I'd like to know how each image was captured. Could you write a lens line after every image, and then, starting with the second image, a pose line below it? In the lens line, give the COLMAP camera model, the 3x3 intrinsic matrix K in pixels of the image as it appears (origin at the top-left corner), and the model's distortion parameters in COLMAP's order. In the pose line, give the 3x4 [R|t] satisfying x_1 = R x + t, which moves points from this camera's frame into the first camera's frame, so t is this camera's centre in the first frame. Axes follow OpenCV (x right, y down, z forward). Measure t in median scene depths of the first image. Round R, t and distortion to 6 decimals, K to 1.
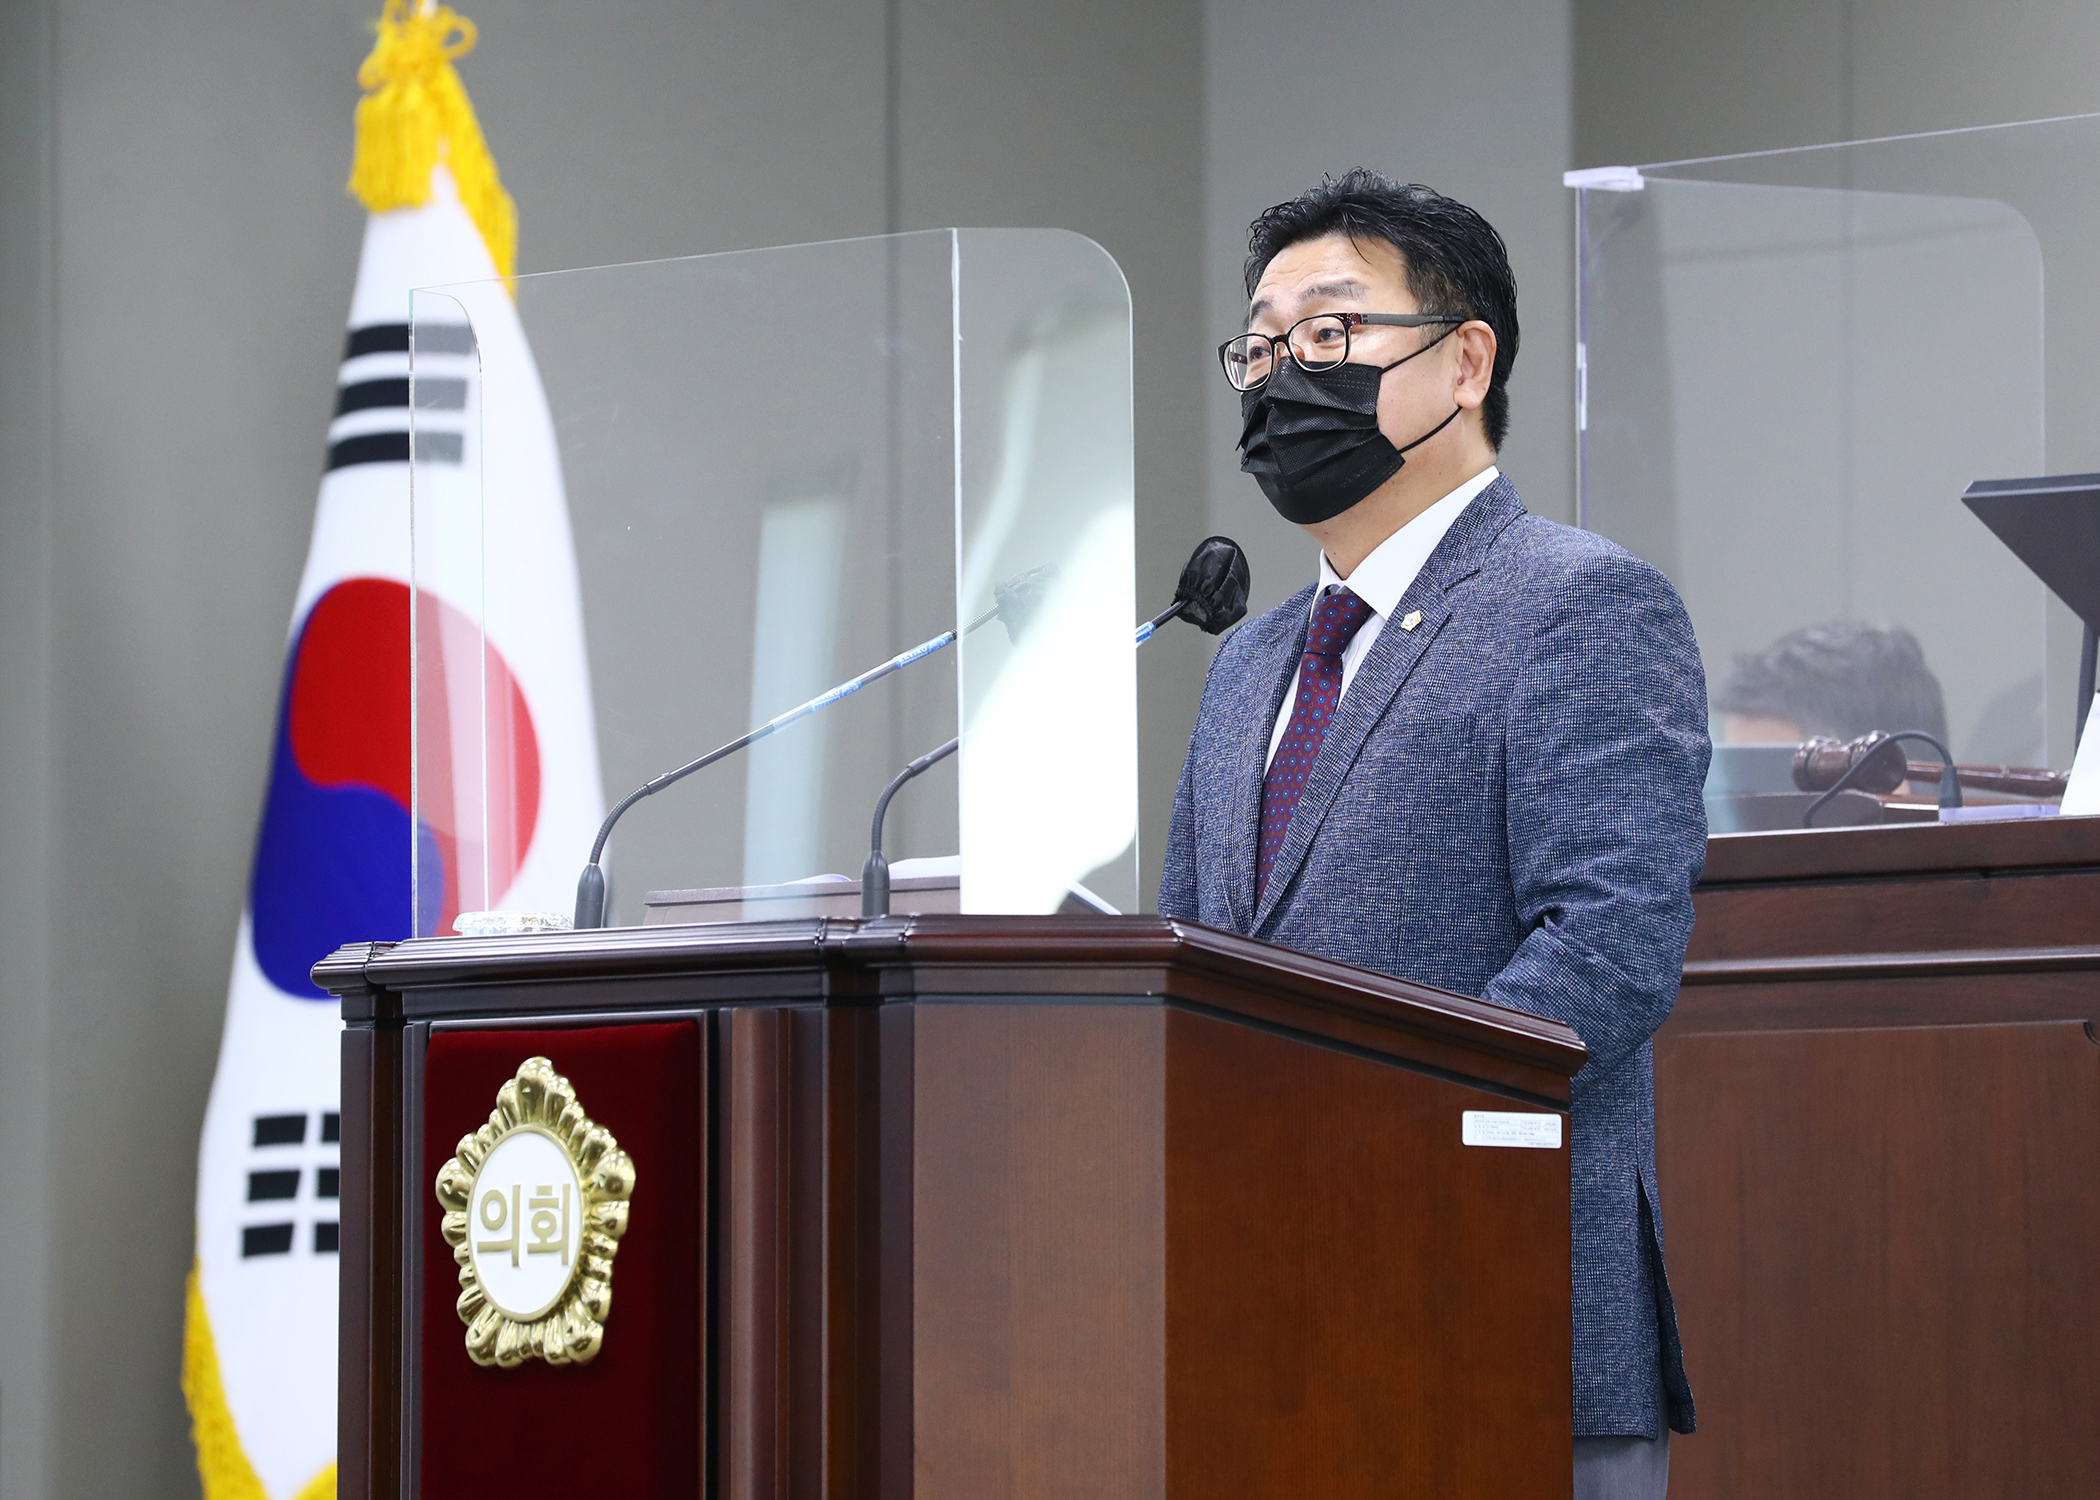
lens RADIAL K [[15493.5, 0, 1049.0], [0, 15493.5, 752.1], [0, 0, 1]] dist [0.318783, 0.000000]
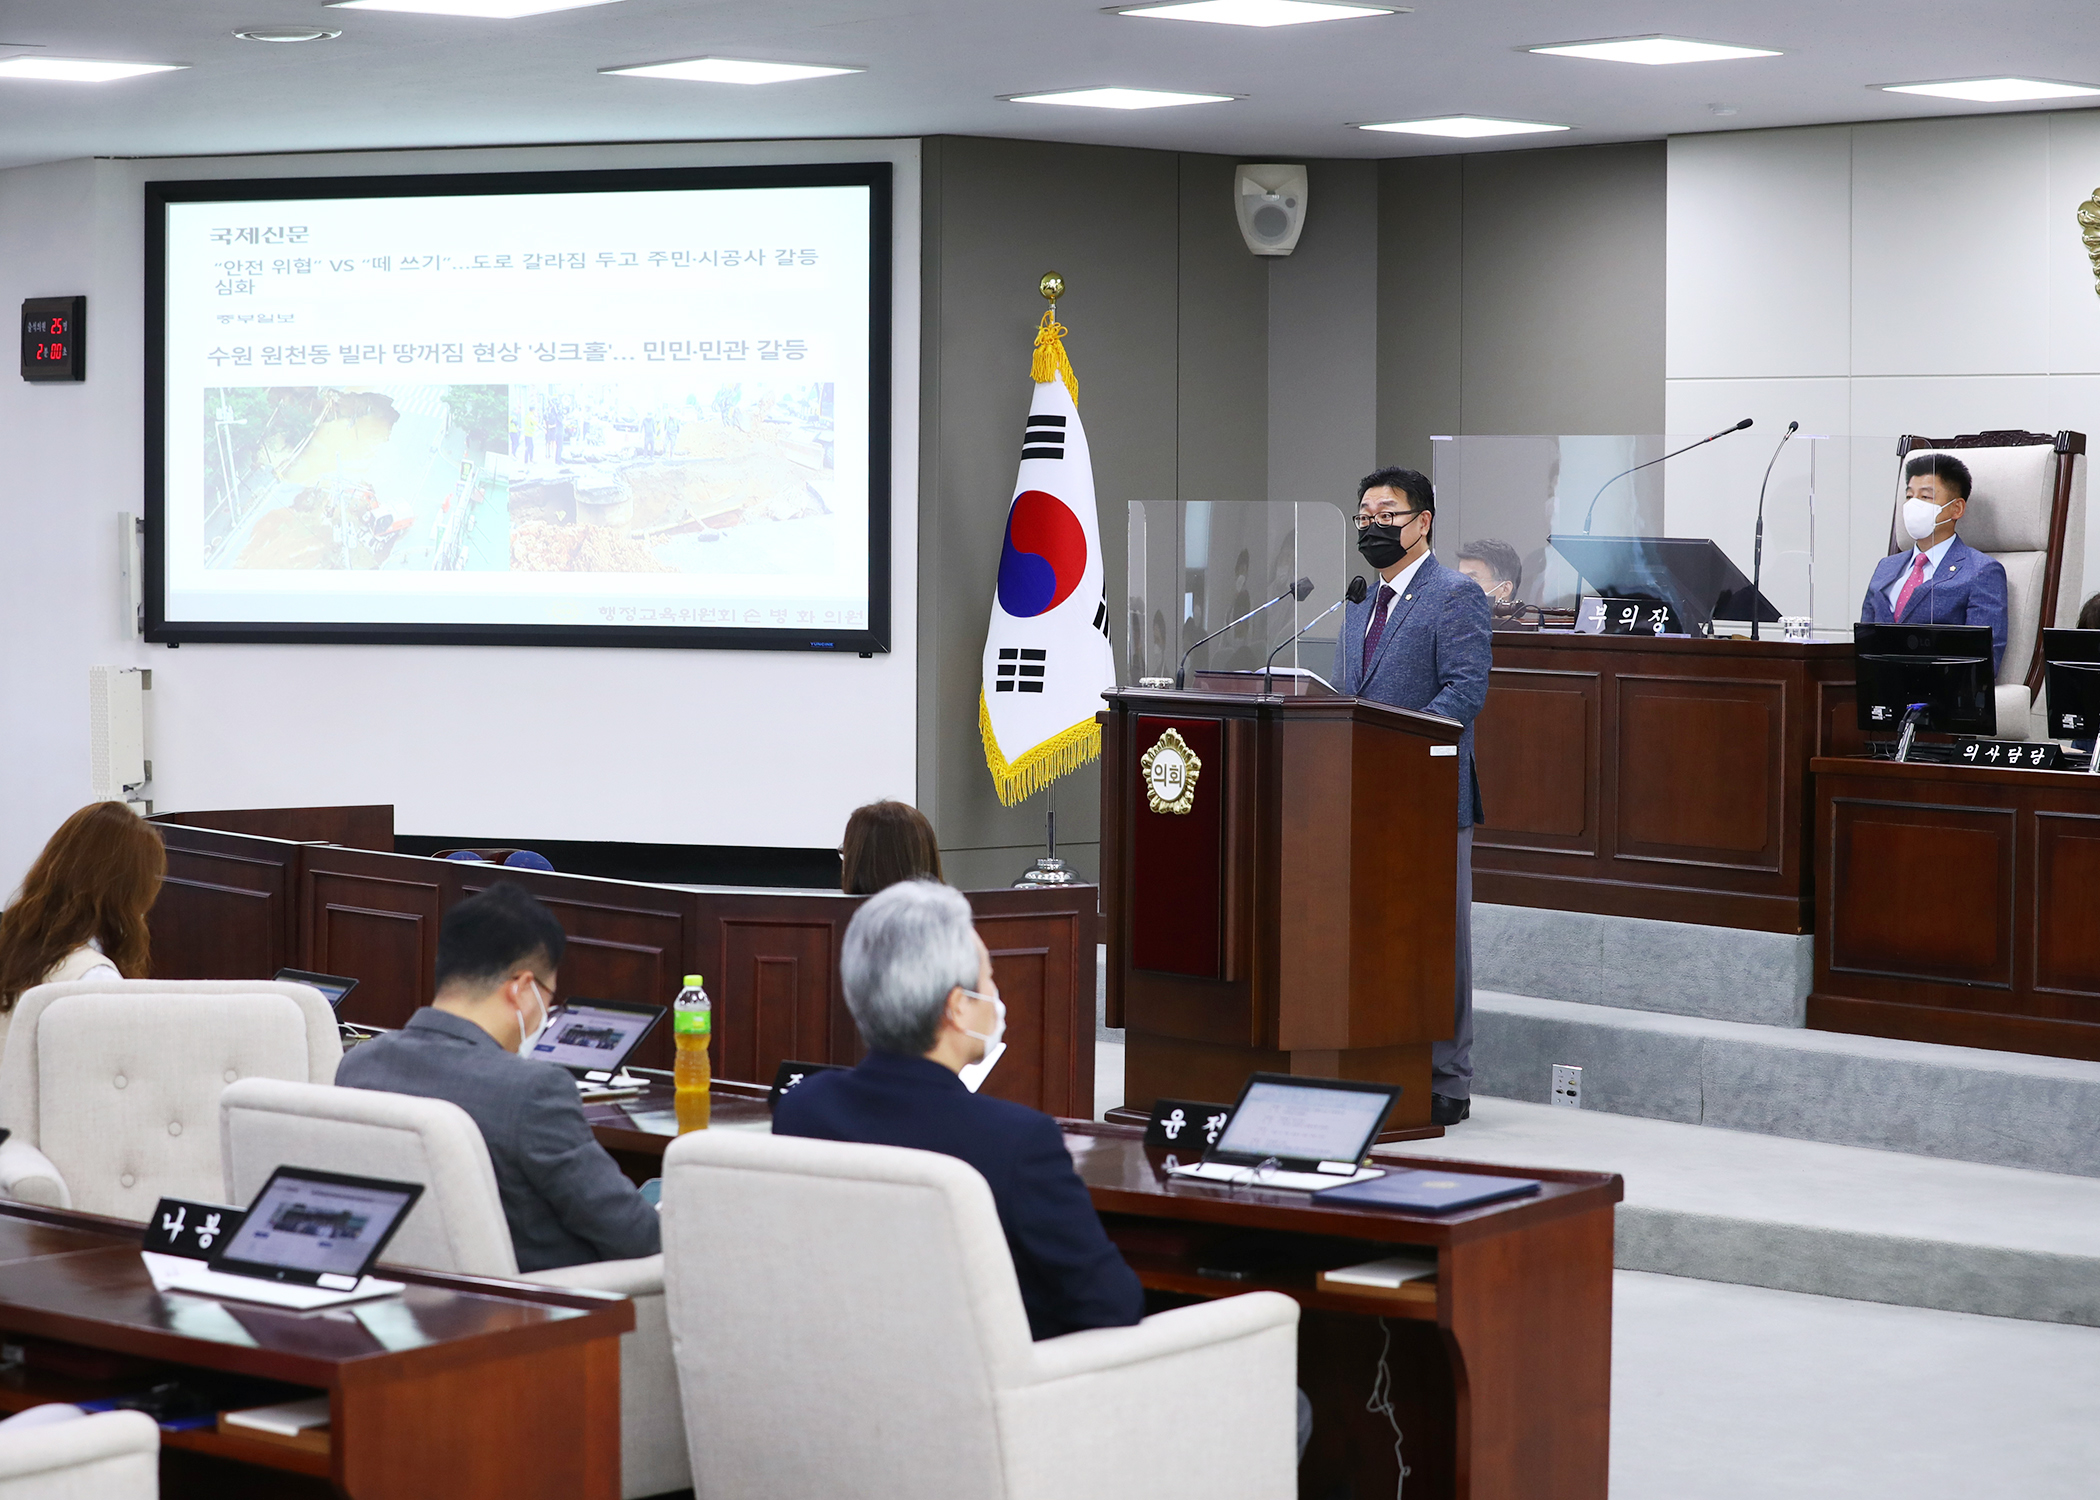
lens RADIAL K [[5280.5, 0, 1051.5], [0, 5280.5, 747.8], [0, 0, 1]] dist [-0.366227, 0.000000]
pose [[0.999909, 0.004927, 0.012561, -0.075959], [-0.006122, 0.995277, 0.096884, -0.093654], [-0.012024, -0.096952, 0.995216, -0.213978]]
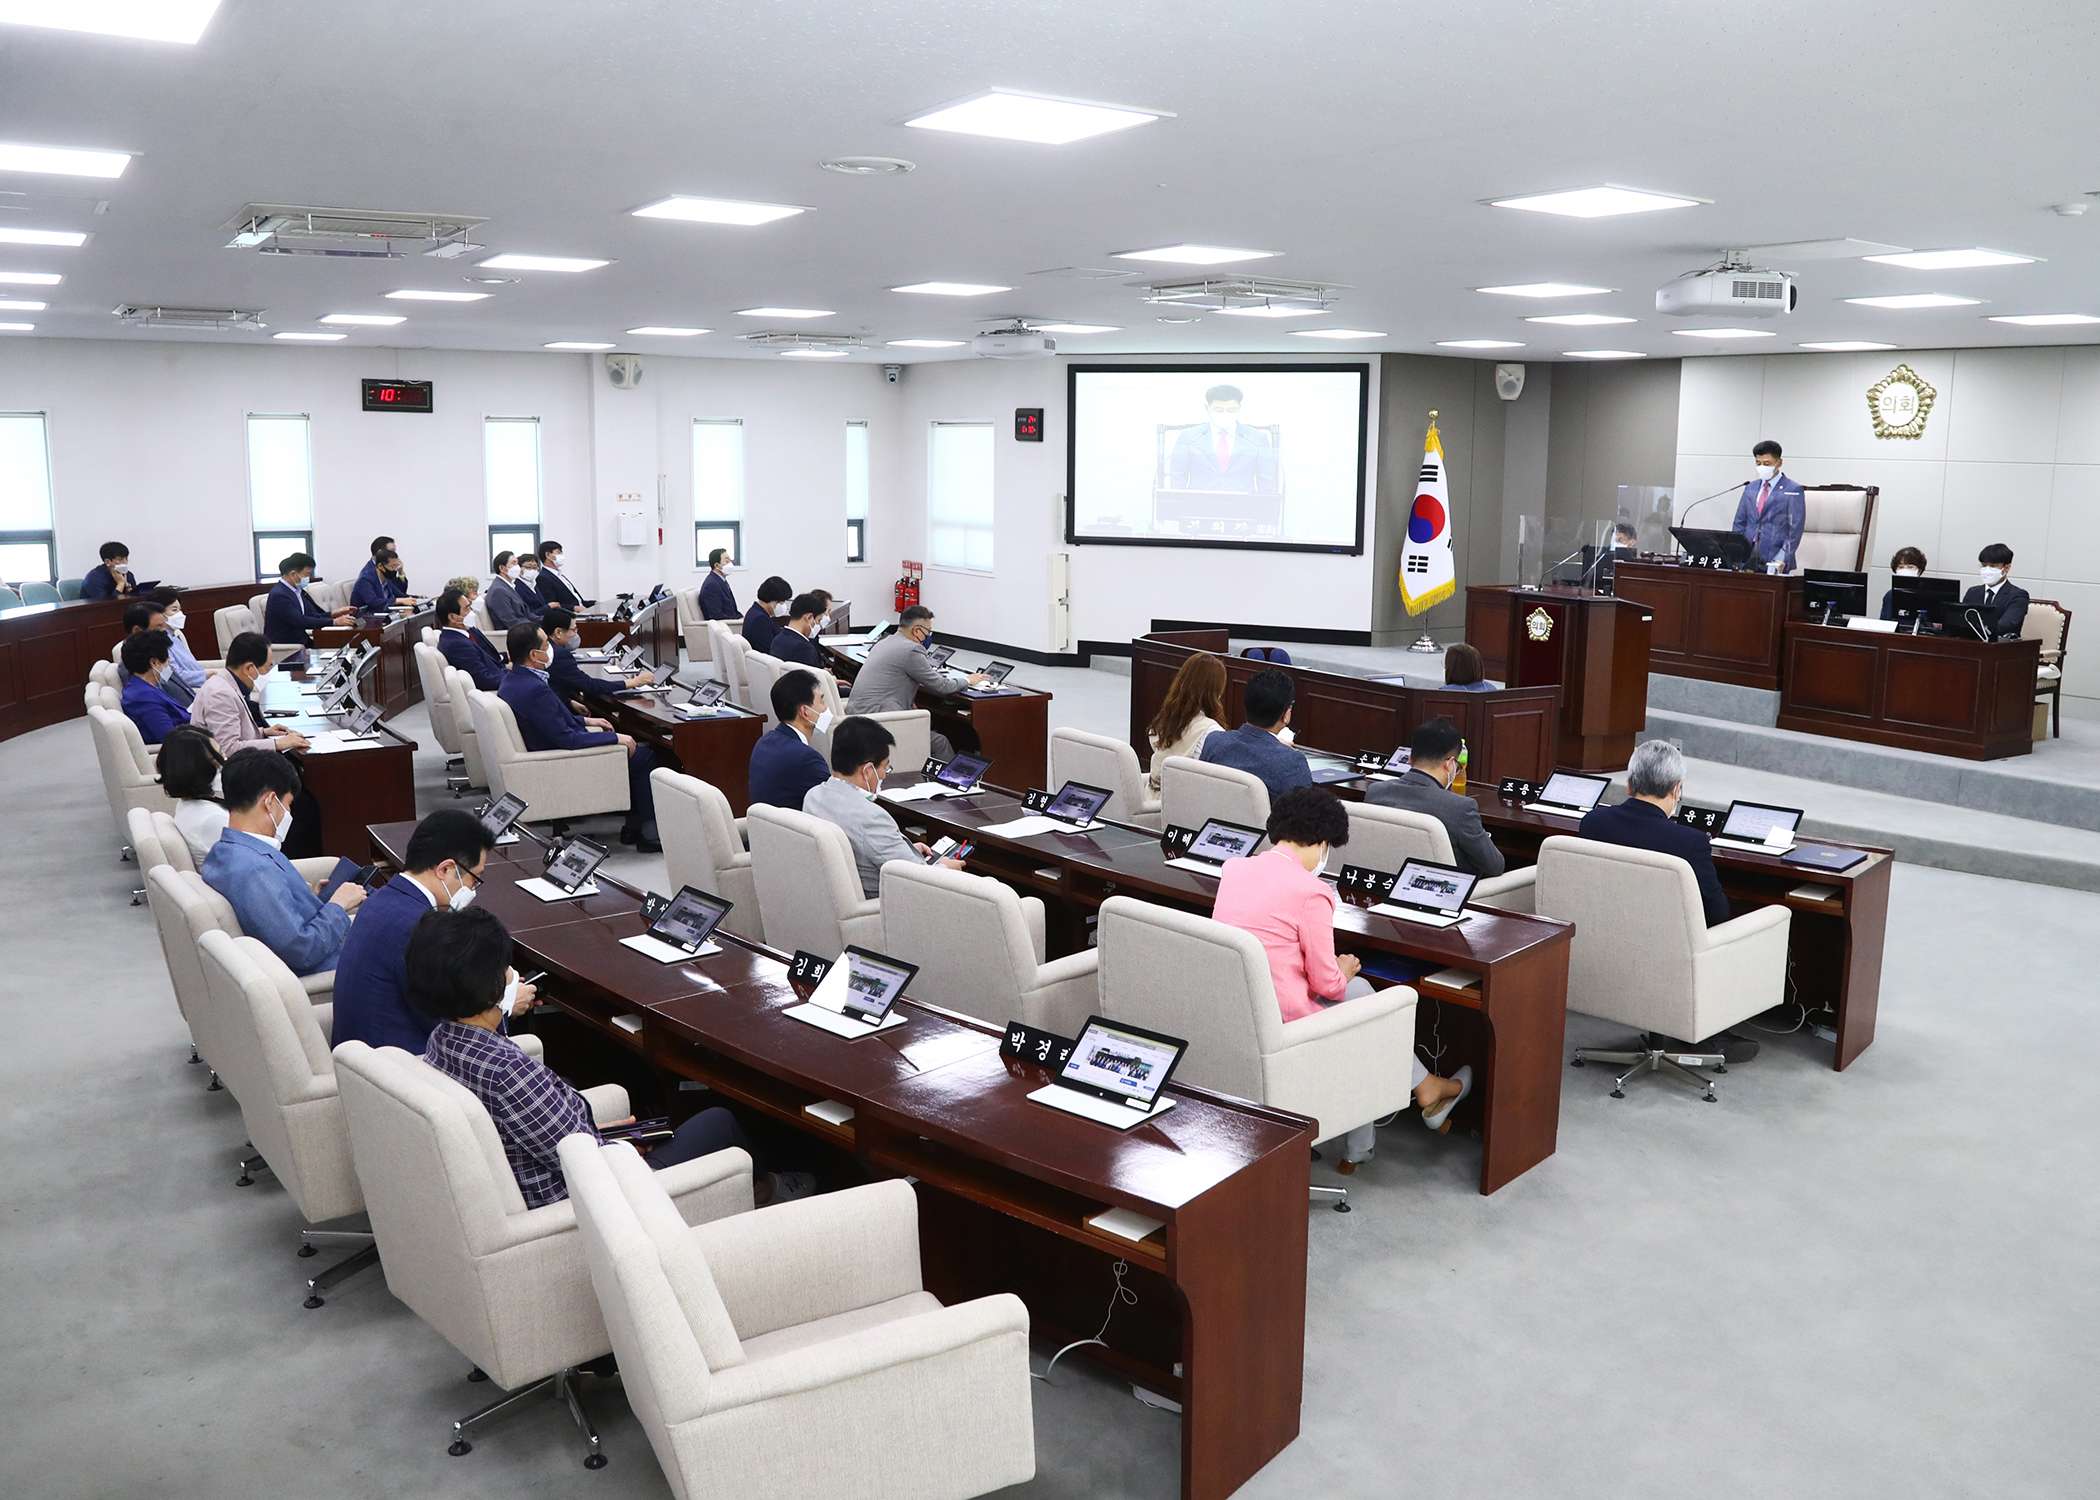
lens RADIAL K [[1906.5, 0, 1050.7], [0, 1906.5, 759.5], [0, 0, 1]] dist [-0.090576, -0.002815]
pose [[0.996119, 0.028040, -0.083436, -0.224416], [-0.009576, 0.976798, 0.213948, -0.128378], [0.087499, -0.212318, 0.973275, -0.129302]]
